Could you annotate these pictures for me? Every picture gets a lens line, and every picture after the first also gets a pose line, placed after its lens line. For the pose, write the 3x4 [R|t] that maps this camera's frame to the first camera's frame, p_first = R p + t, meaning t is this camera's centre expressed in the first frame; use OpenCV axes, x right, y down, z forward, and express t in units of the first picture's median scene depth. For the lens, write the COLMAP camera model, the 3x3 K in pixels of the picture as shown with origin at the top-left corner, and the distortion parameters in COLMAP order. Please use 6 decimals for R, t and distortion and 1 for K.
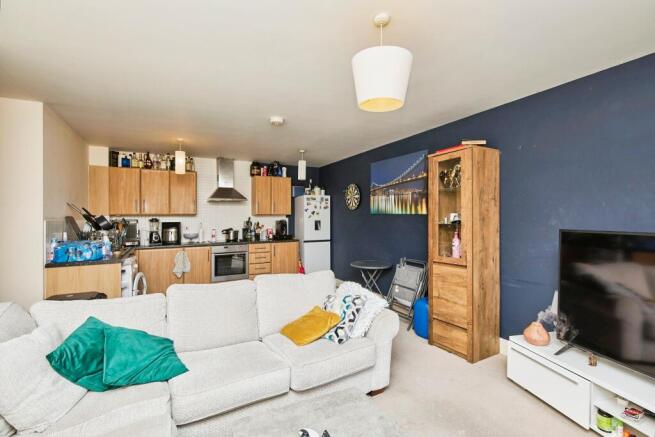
lens RADIAL K [[302.8, 0, 332.2], [0, 302.8, 210.8], [0, 0, 1]] dist [-0.000441, 0.000182]
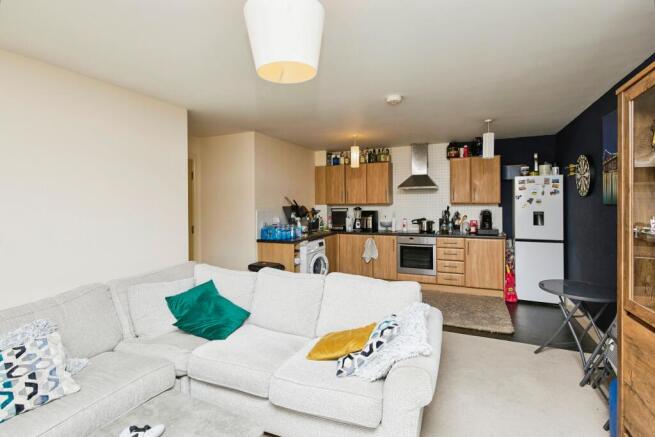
lens RADIAL K [[313.4, 0, 328.6], [0, 313.4, 194.5], [0, 0, 1]] dist [0.000157, 0.000226]
pose [[0.603464, -0.020770, -0.797120, 0.267074], [0.021097, 0.999727, -0.010078, -0.011724], [0.797111, -0.010735, 0.603737, 0.192333]]
